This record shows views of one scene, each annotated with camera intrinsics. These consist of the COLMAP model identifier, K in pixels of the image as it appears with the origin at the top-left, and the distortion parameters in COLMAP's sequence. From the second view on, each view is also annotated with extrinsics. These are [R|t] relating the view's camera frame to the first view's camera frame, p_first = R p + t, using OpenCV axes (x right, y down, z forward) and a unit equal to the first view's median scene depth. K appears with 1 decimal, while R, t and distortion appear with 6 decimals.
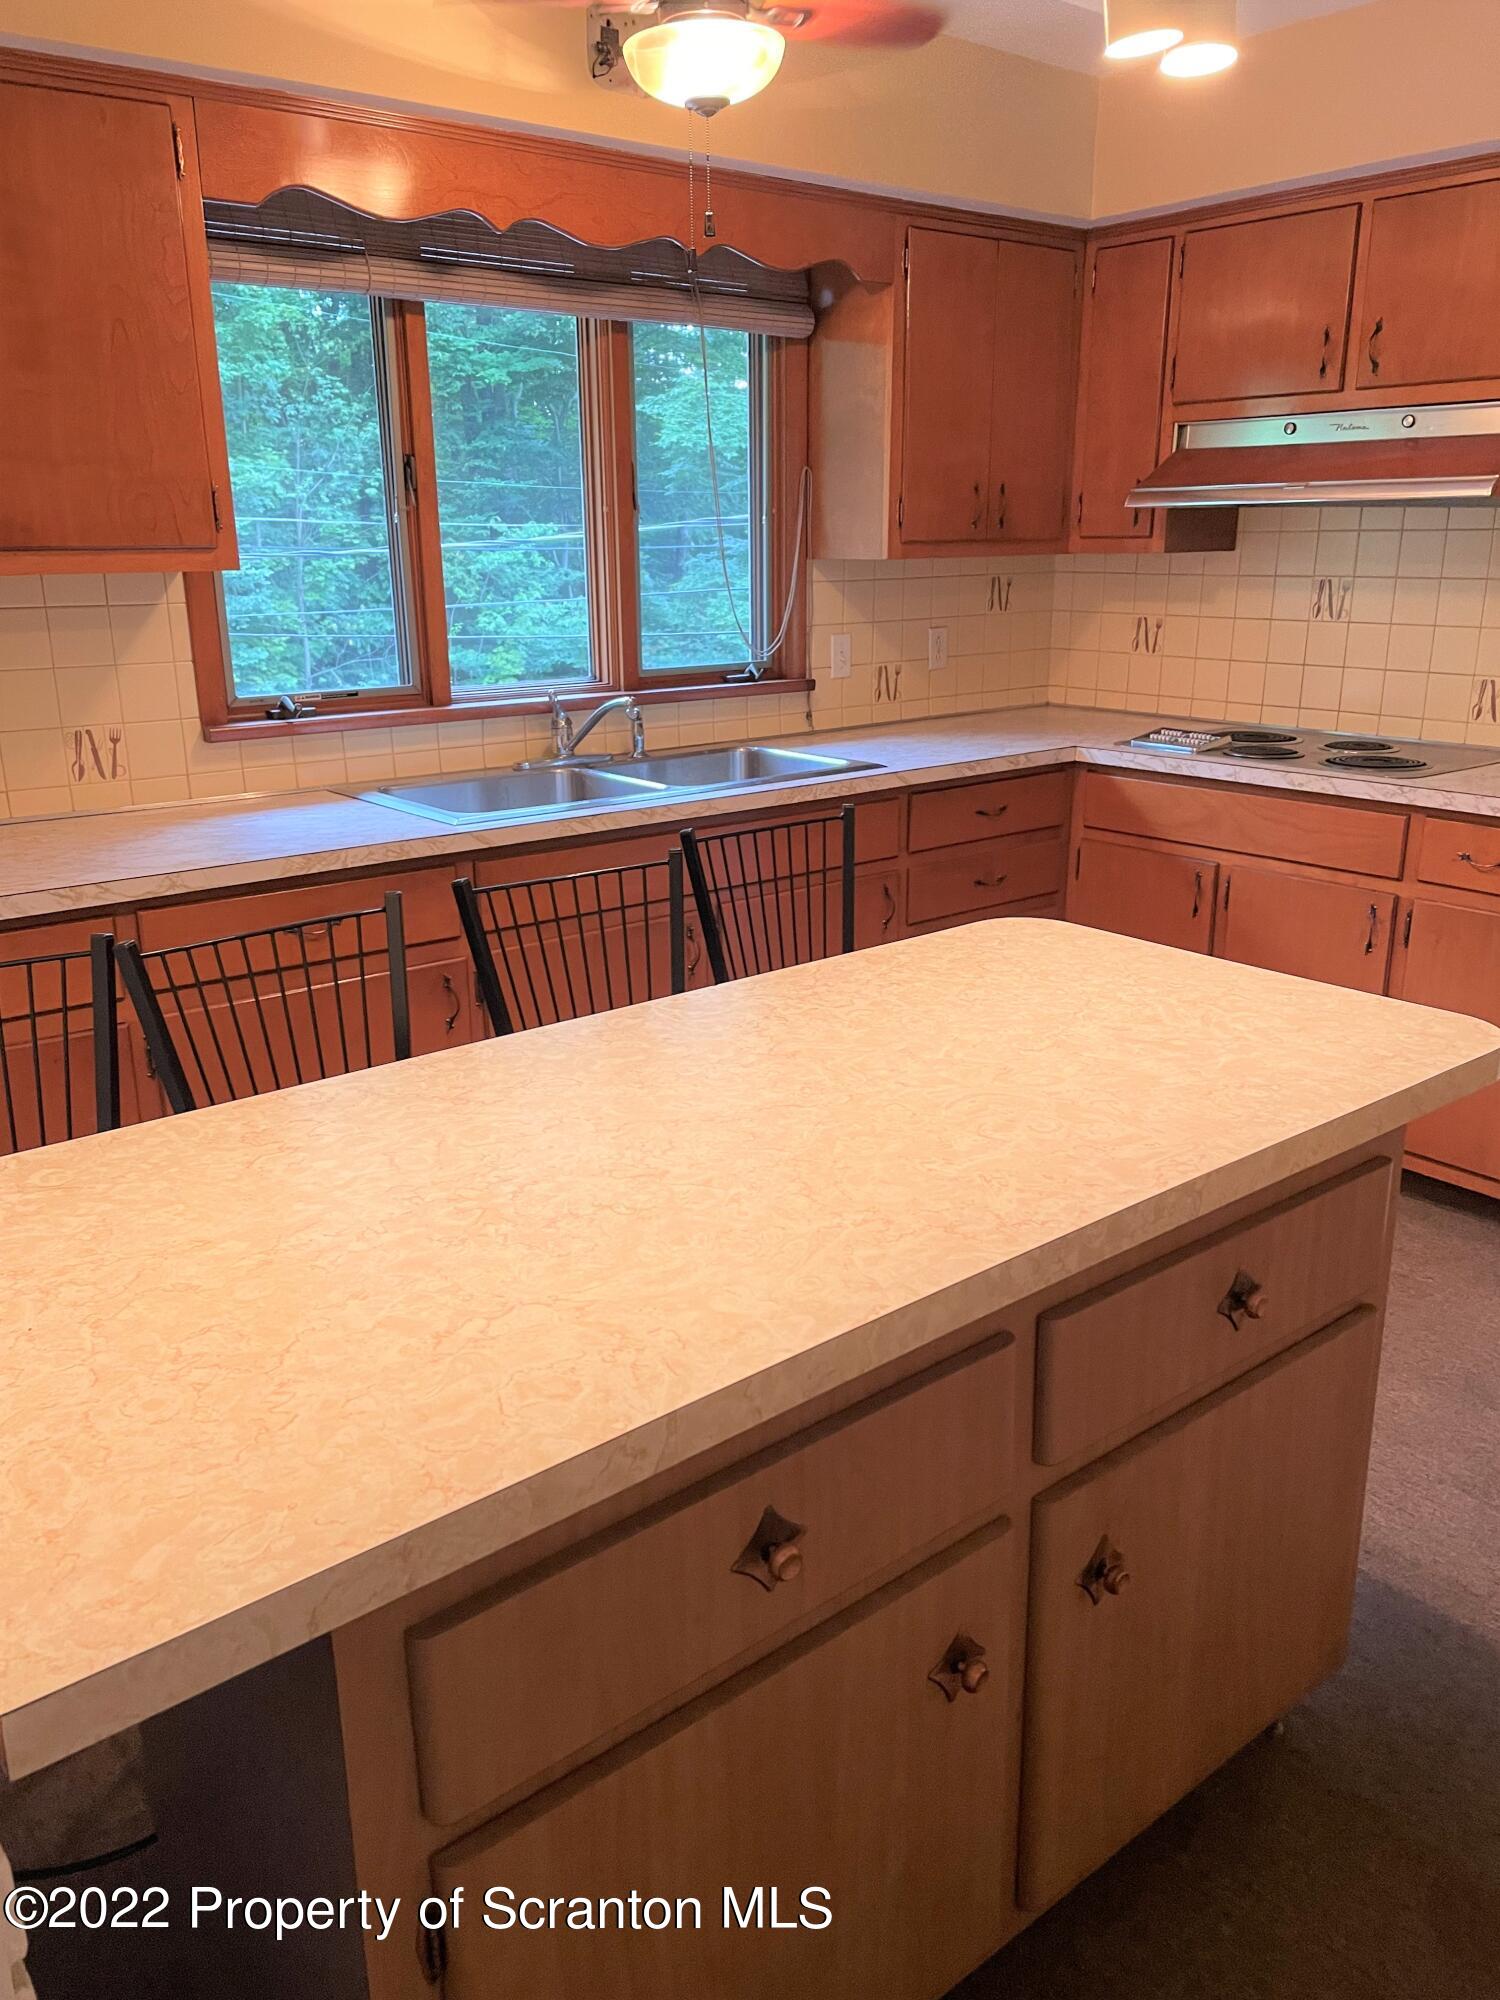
lens RADIAL K [[1568.9, 0, 706.0], [0, 1568.9, 994.7], [0, 0, 1]] dist [0.106120, -0.144499]
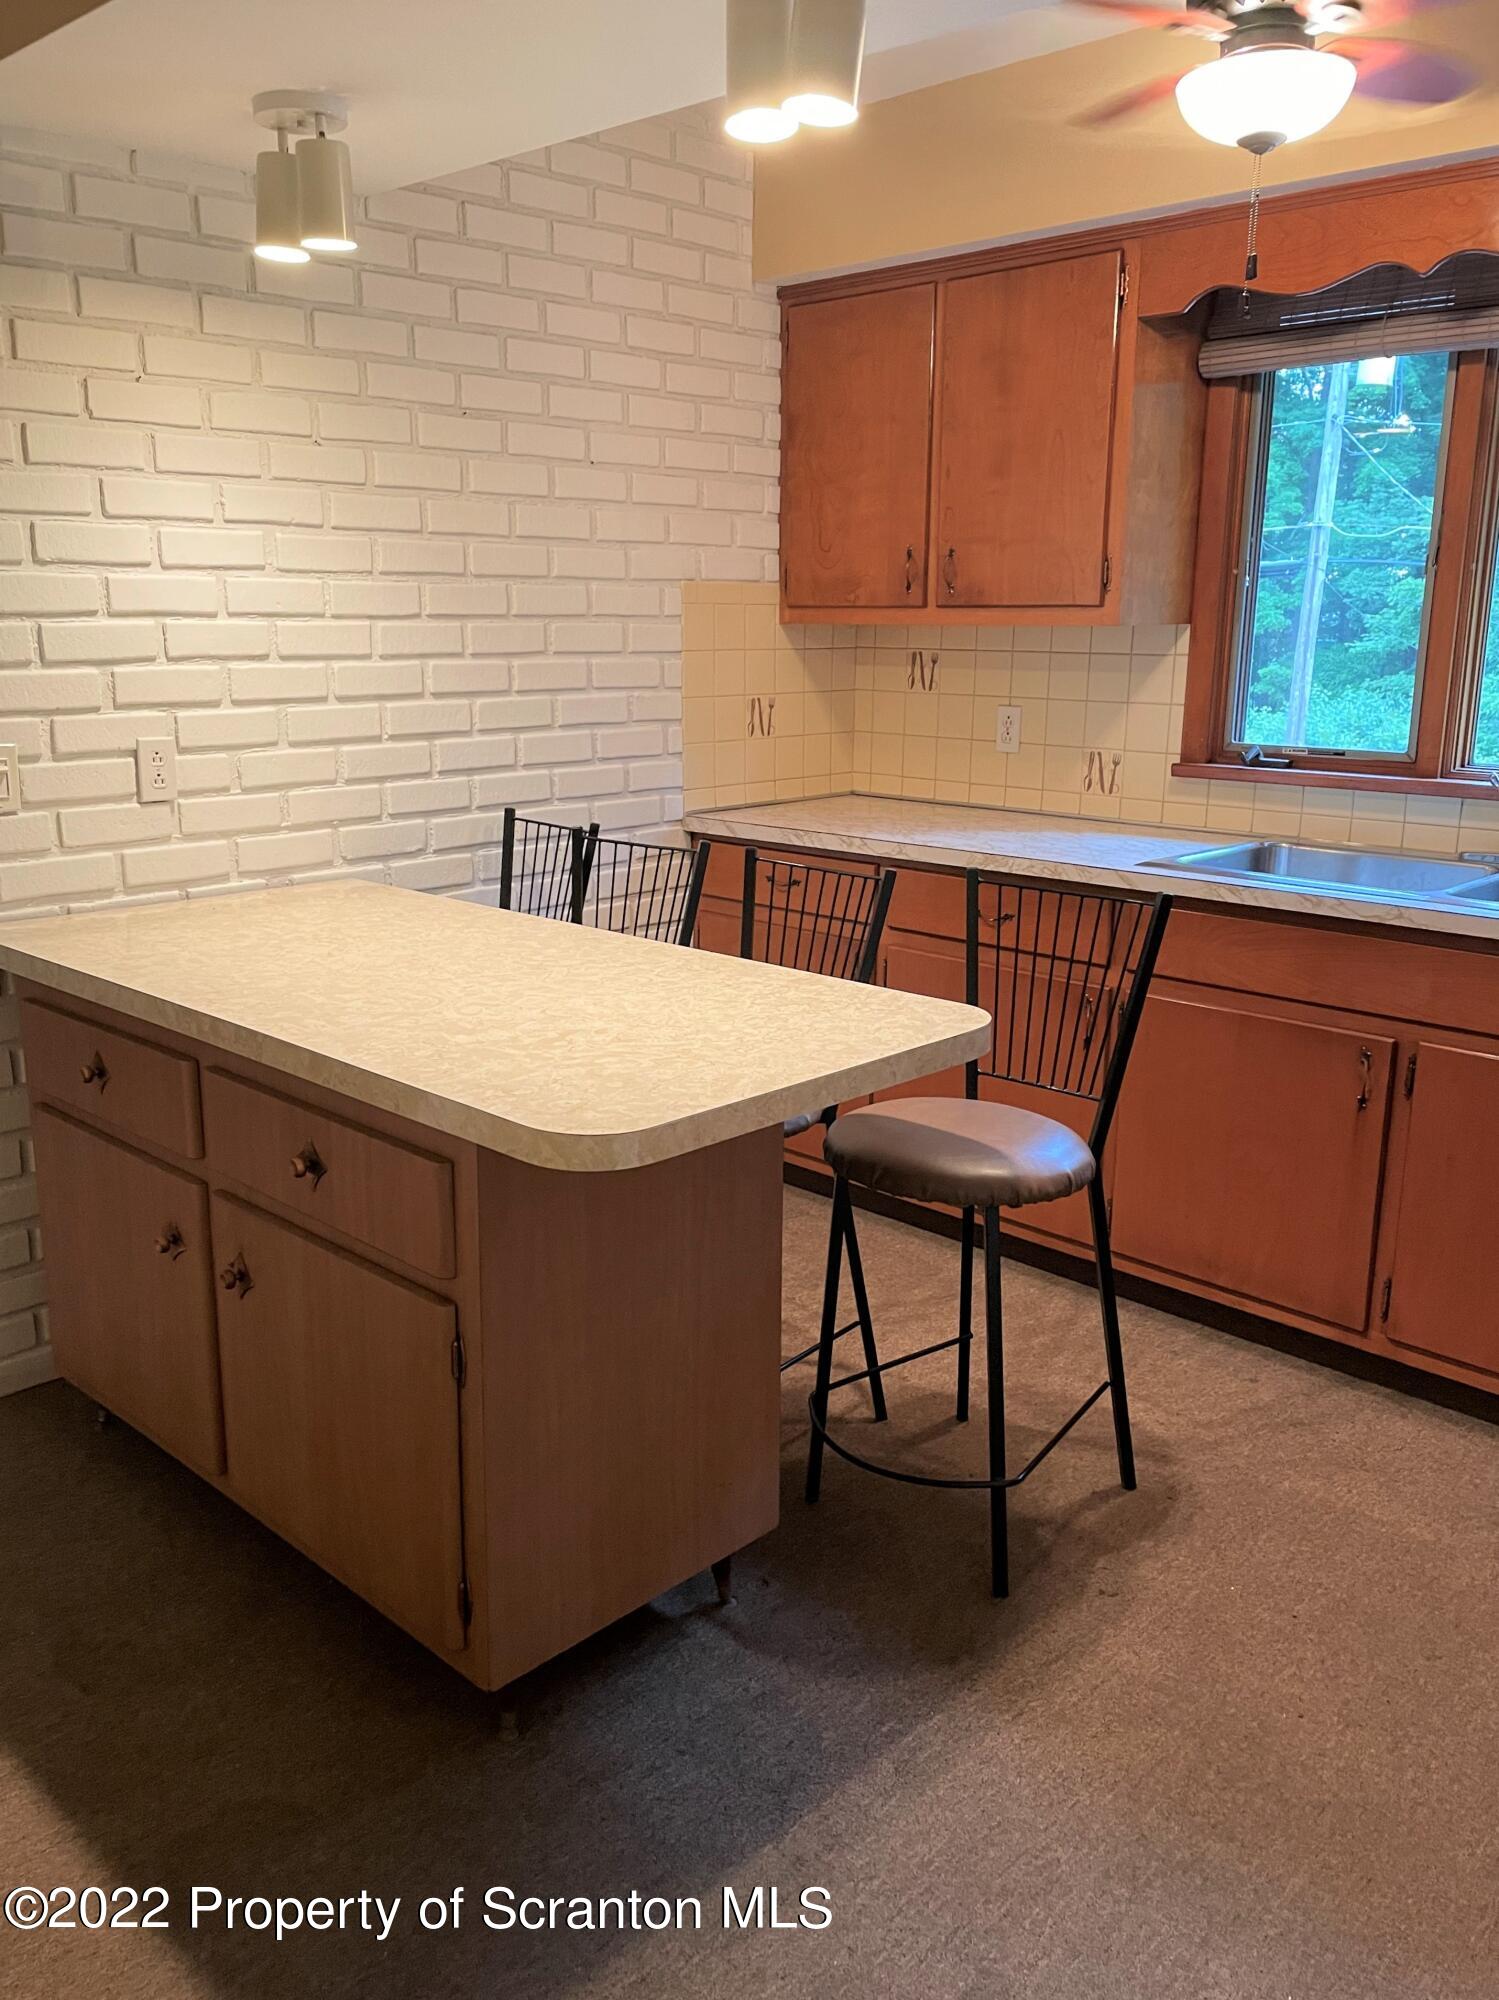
lens RADIAL K [[1568.9, 0, 705.5], [0, 1568.9, 994.7], [0, 0, 1]] dist [0.106120, -0.144499]
pose [[0.102229, 0.244492, -0.964247, 1.151840], [-0.287130, 0.935321, 0.206716, -0.218265], [0.952421, 0.255732, 0.165818, 0.766987]]
